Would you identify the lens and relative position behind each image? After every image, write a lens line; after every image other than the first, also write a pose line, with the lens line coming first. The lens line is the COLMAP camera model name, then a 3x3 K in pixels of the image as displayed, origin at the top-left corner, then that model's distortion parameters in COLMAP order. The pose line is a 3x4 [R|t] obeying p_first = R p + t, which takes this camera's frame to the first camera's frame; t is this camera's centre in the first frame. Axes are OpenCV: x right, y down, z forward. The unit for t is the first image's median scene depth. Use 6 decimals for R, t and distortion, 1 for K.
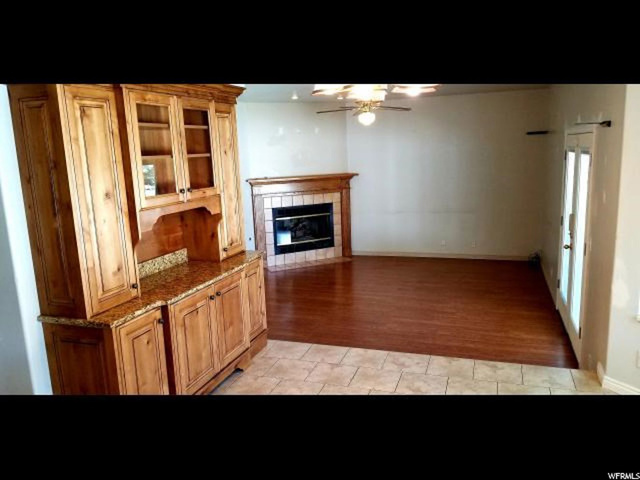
lens RADIAL K [[516.3, 0, 316.8], [0, 516.3, 241.8], [0, 0, 1]] dist [0.056103, -0.007536]
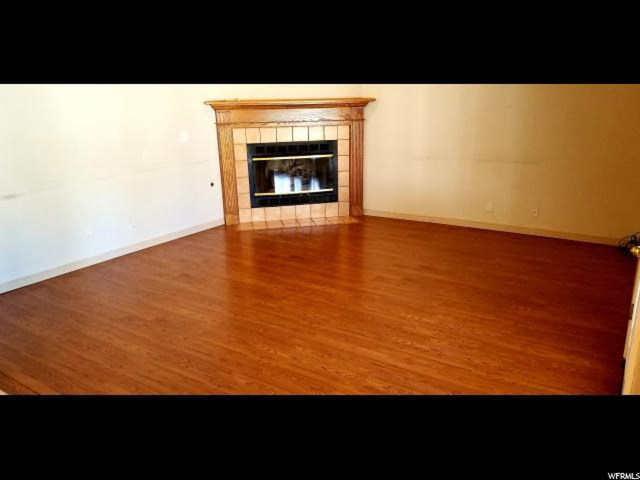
lens RADIAL K [[516.3, 0, 323.7], [0, 516.3, 240.2], [0, 0, 1]] dist [0.056103, -0.007536]
pose [[0.971443, 0.084187, -0.221834, 0.182964], [-0.060189, 0.991792, 0.112812, -0.018147], [0.229510, -0.096238, 0.968537, 0.292130]]
